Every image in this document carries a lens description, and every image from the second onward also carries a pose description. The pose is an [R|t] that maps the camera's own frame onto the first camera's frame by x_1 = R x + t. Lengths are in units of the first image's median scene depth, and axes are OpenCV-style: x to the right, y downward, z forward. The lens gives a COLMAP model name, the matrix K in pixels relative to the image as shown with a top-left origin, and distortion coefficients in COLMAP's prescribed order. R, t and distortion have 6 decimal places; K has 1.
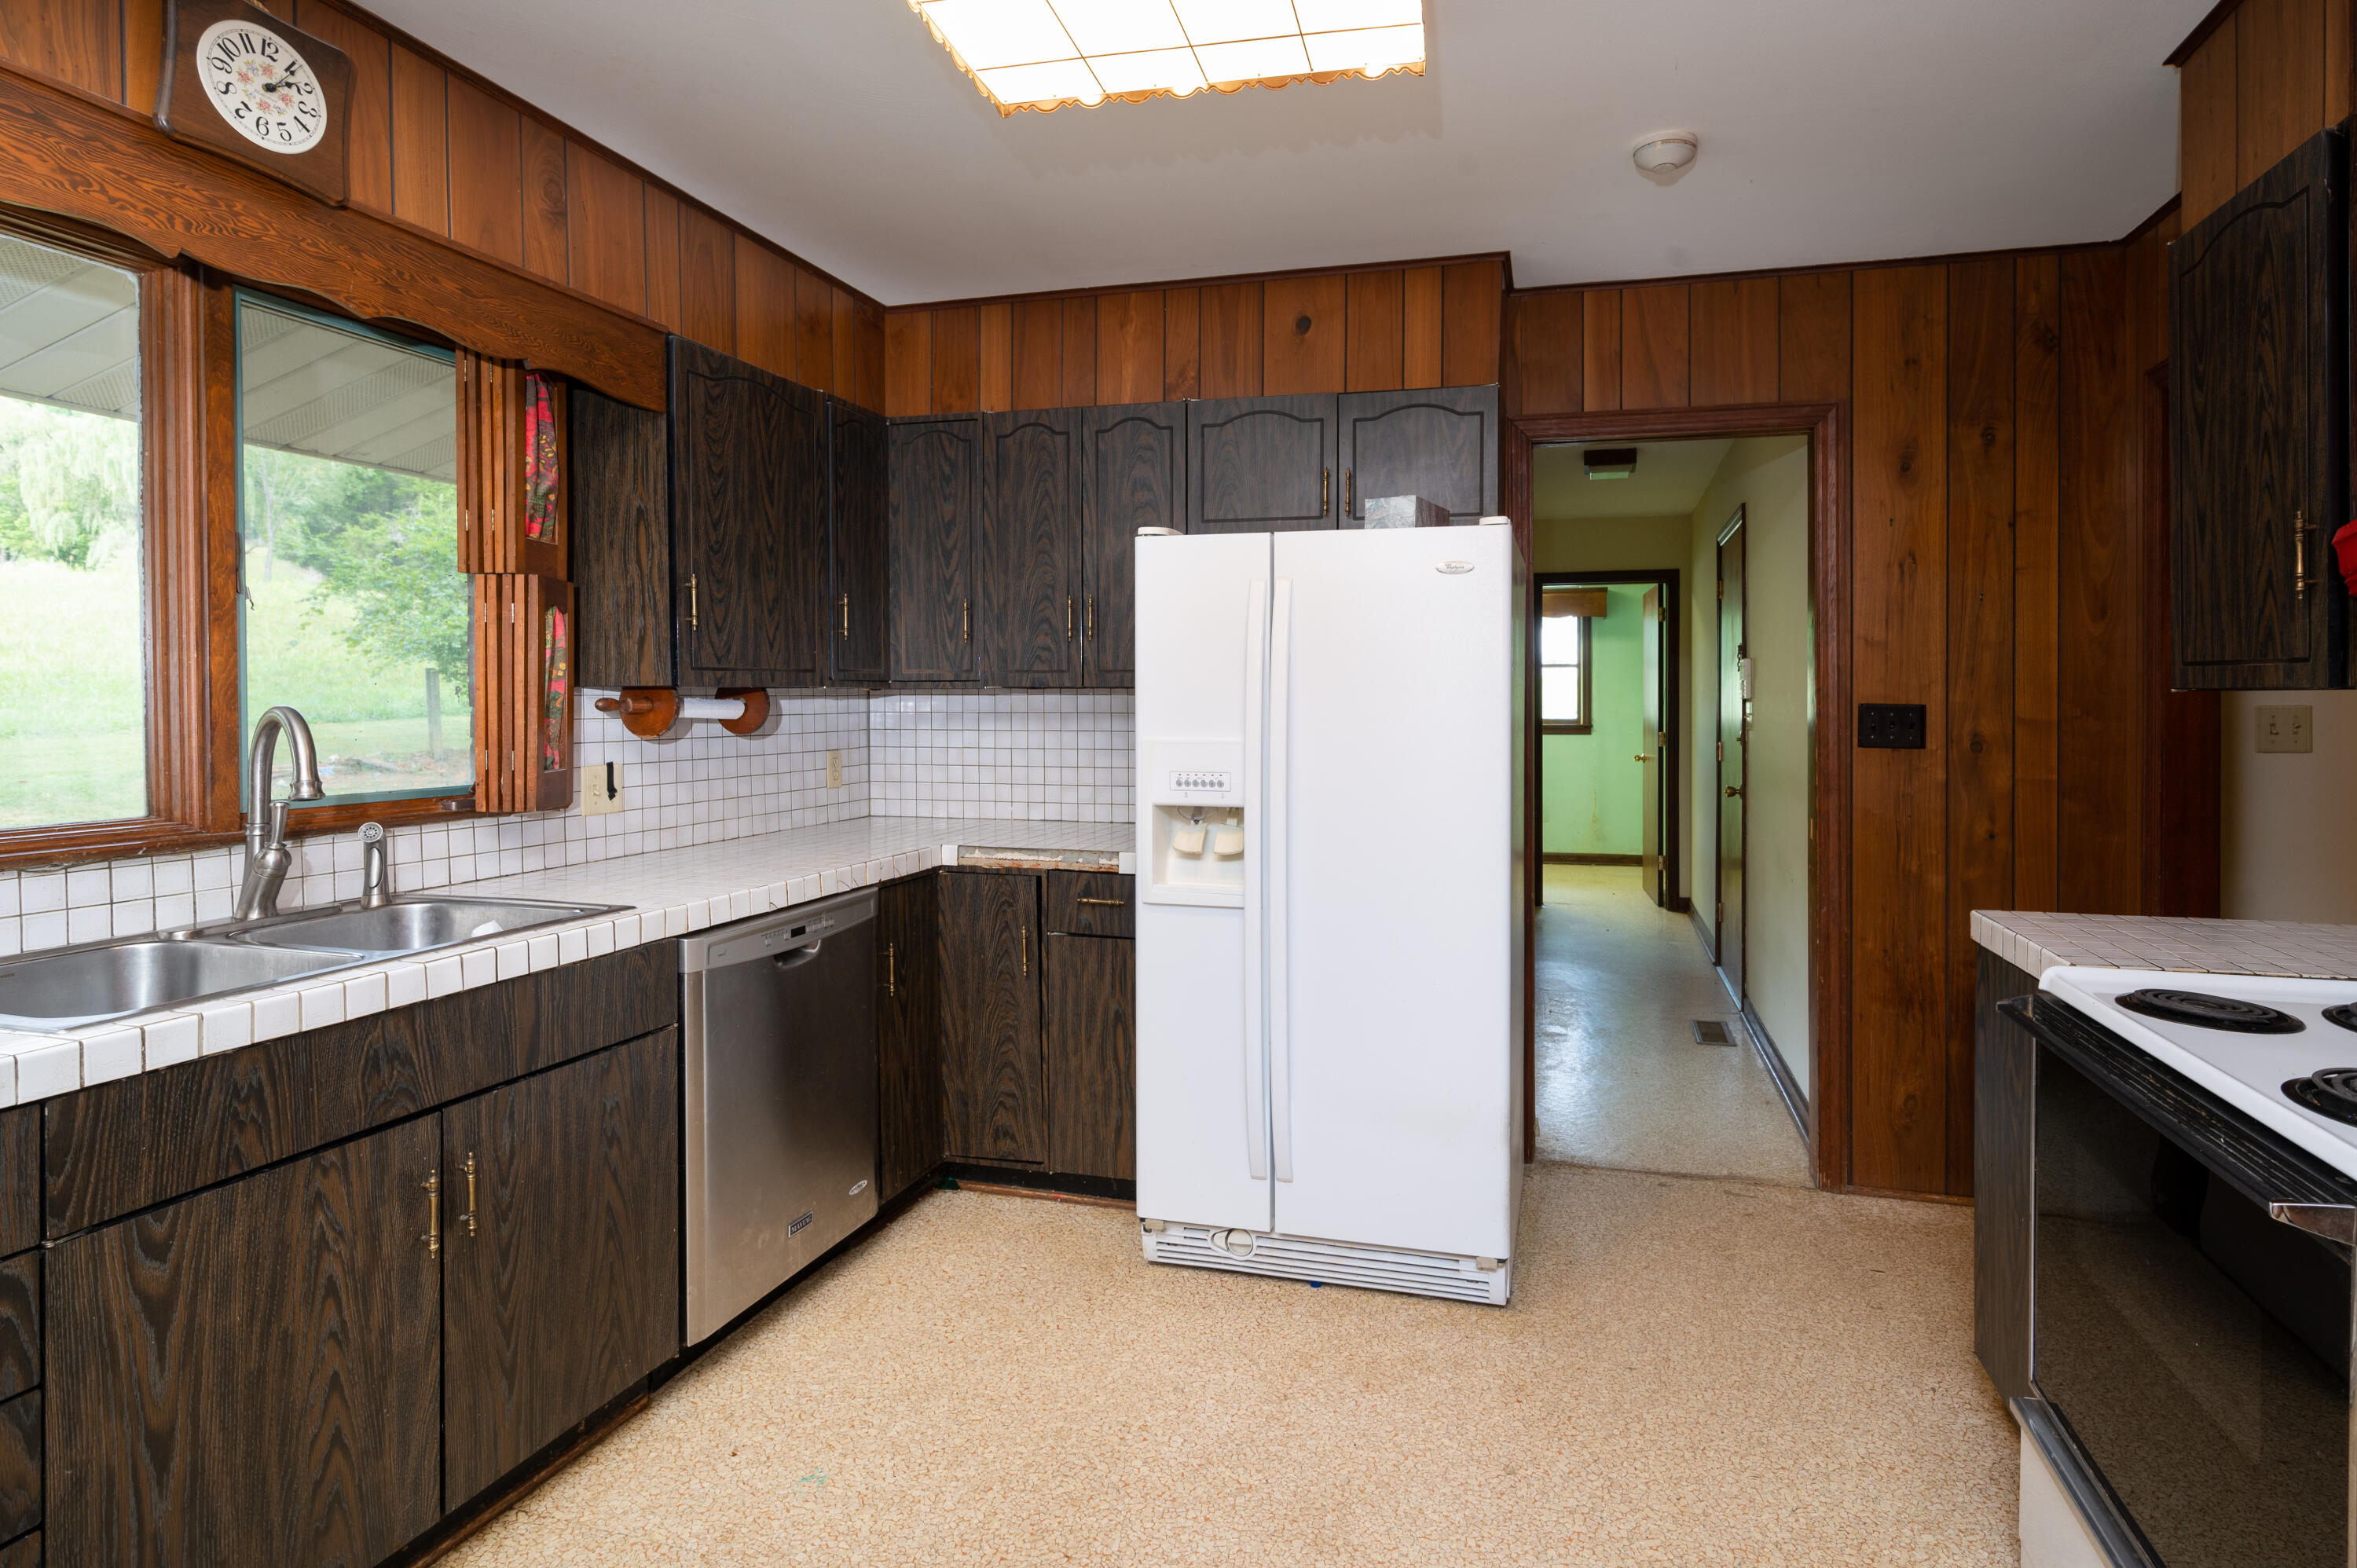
lens RADIAL K [[1317.2, 0, 1221.3], [0, 1317.2, 712.3], [0, 0, 1]] dist [0.000777, -0.000470]
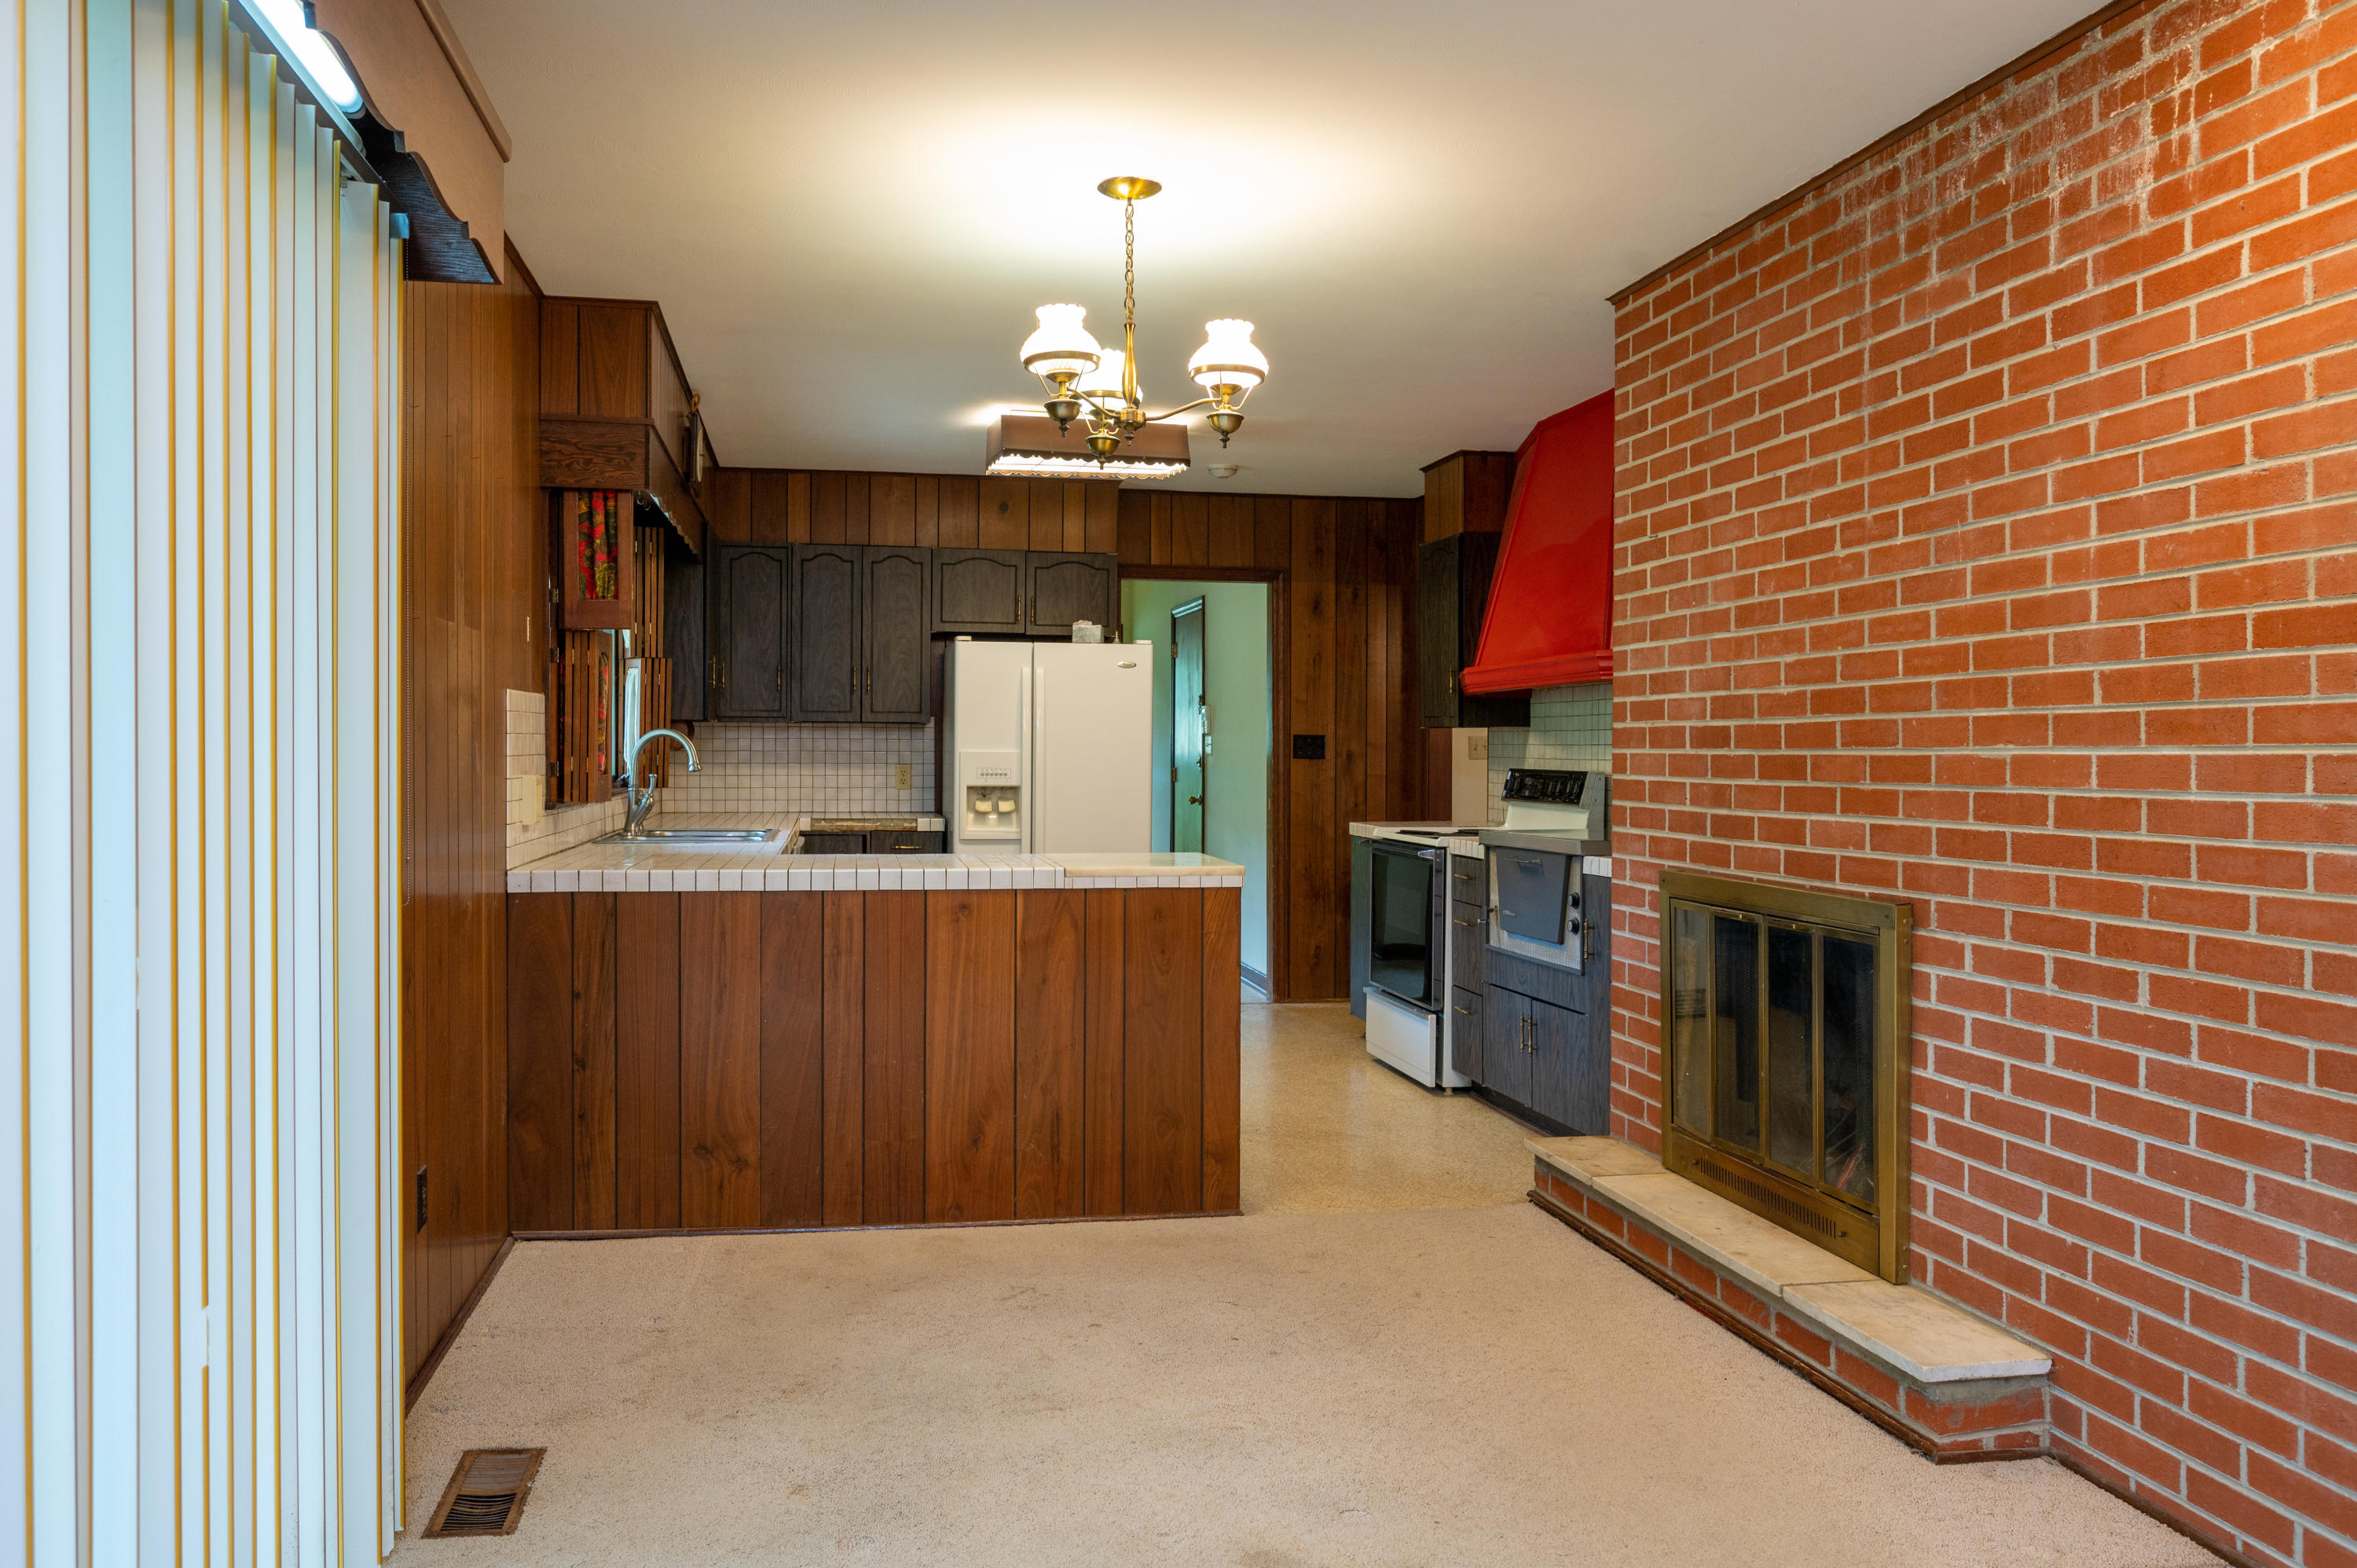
lens RADIAL K [[1919.8, 0, 1177.1], [0, 1919.8, 779.5], [0, 0, 1]] dist [-0.004241, -0.000202]
pose [[0.904092, -0.005800, 0.427298, -0.893364], [0.000785, 0.999929, 0.011911, 0.027067], [-0.427336, -0.010433, 0.904033, -1.495105]]
